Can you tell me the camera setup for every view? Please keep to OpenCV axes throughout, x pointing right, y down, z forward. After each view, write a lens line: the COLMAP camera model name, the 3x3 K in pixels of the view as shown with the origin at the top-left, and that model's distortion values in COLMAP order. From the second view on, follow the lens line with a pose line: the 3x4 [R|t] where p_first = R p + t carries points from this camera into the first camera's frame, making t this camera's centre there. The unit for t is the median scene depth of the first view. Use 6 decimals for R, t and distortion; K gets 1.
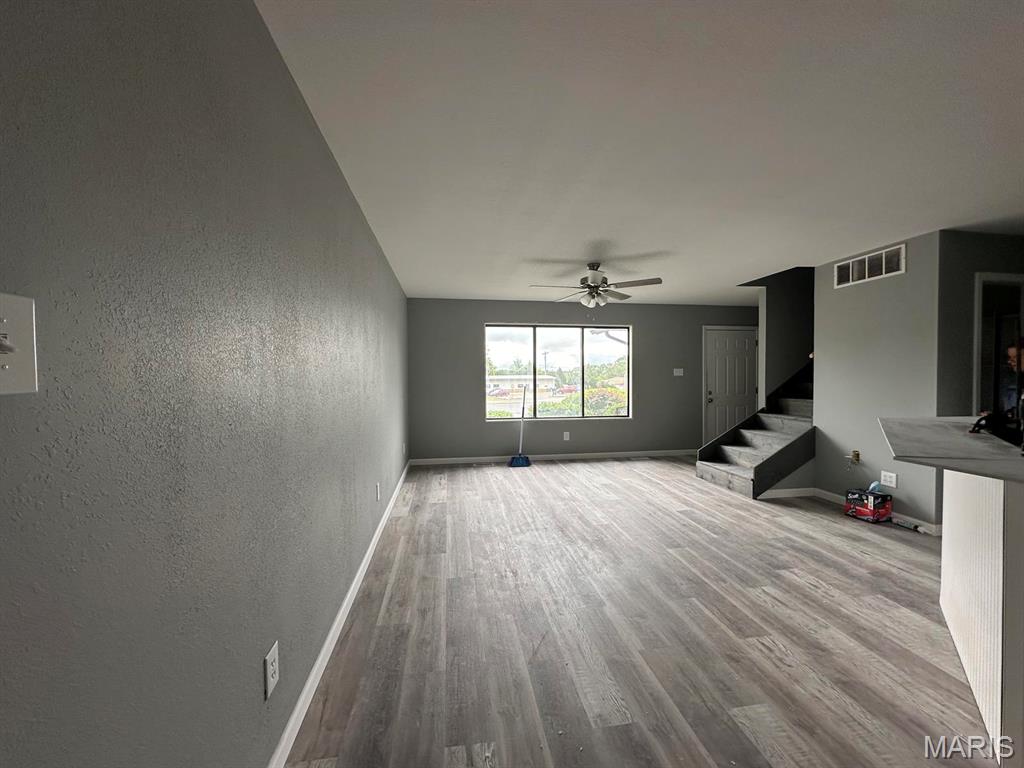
lens RADIAL K [[410.3, 0, 511.7], [0, 410.3, 383.1], [0, 0, 1]] dist [-0.000574, 0.000919]
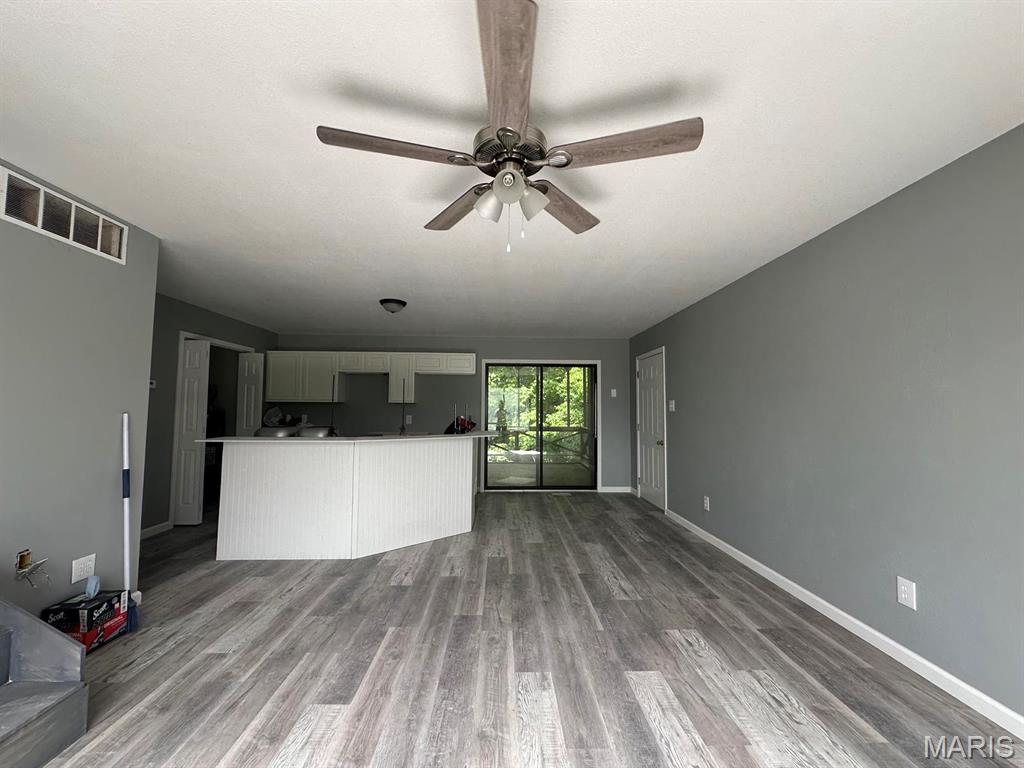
lens RADIAL K [[410.3, 0, 513.0], [0, 410.3, 385.2], [0, 0, 1]] dist [-0.000574, 0.000919]
pose [[-0.992420, 0.006417, 0.122722, 0.204275], [0.000978, 0.999016, -0.044330, -0.025585], [-0.122886, -0.043874, -0.991451, 1.820013]]
